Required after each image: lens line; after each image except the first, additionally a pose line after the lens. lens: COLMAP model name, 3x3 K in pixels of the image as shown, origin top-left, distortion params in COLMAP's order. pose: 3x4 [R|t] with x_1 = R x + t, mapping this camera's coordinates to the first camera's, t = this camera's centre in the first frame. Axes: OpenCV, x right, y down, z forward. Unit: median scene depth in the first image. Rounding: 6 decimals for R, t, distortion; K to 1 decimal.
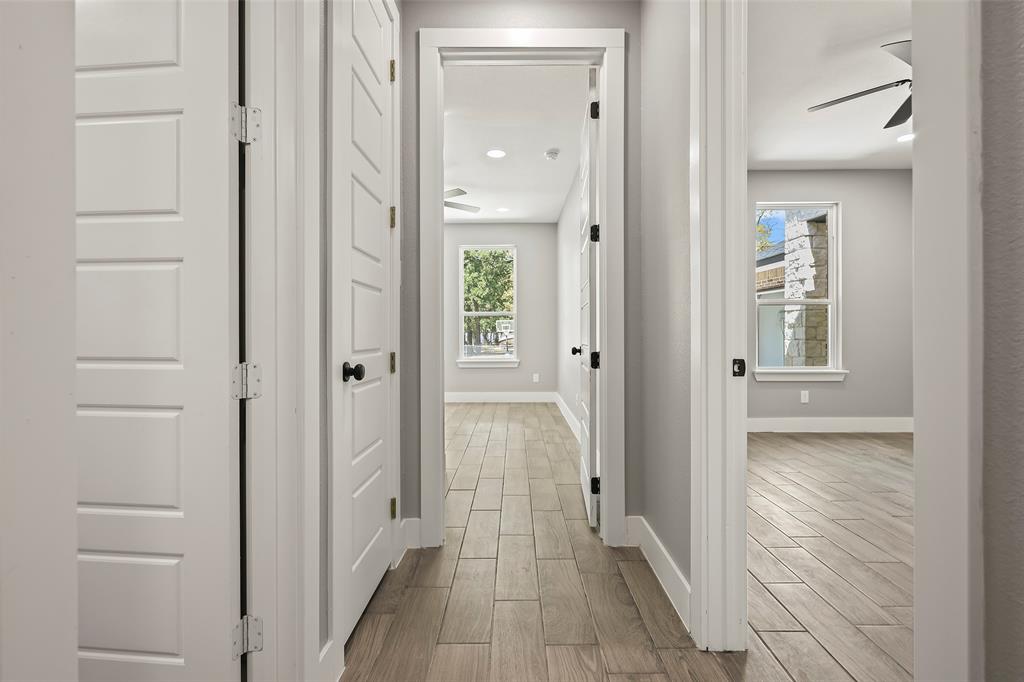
lens RADIAL K [[462.3, 0, 509.9], [0, 462.3, 336.9], [0, 0, 1]] dist [-0.001103, -0.000214]
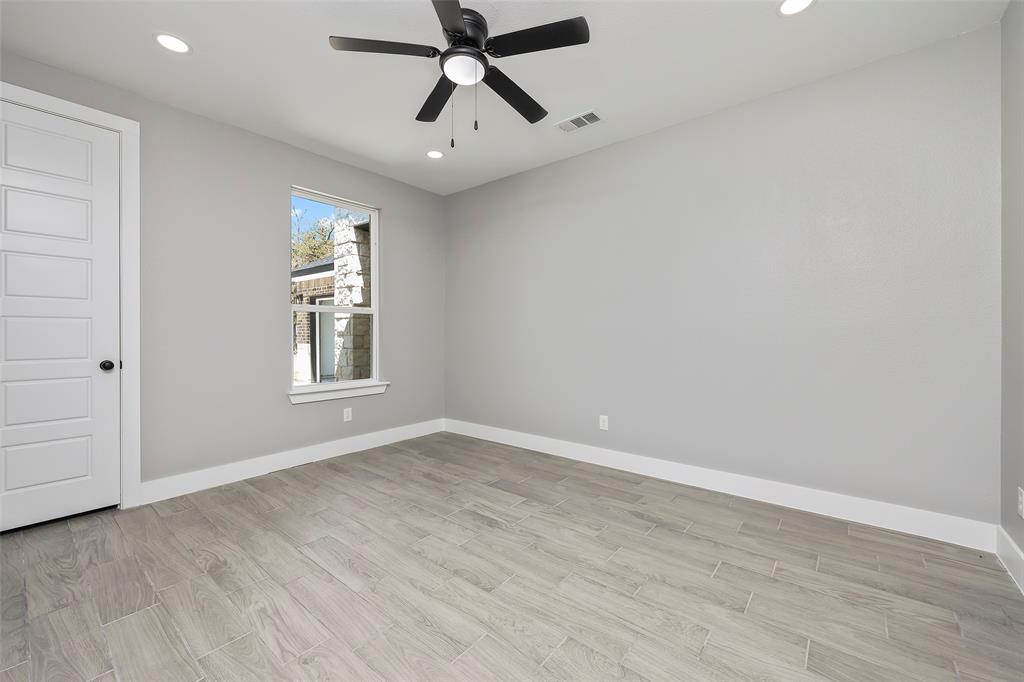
lens RADIAL K [[418.1, 0, 511.5], [0, 418.1, 337.3], [0, 0, 1]] dist [-0.001993, -0.000173]
pose [[0.621855, -0.003169, 0.783126, 0.155389], [0.006180, 0.999981, -0.000861, -0.014788], [-0.783108, 0.005375, 0.621863, 0.189505]]
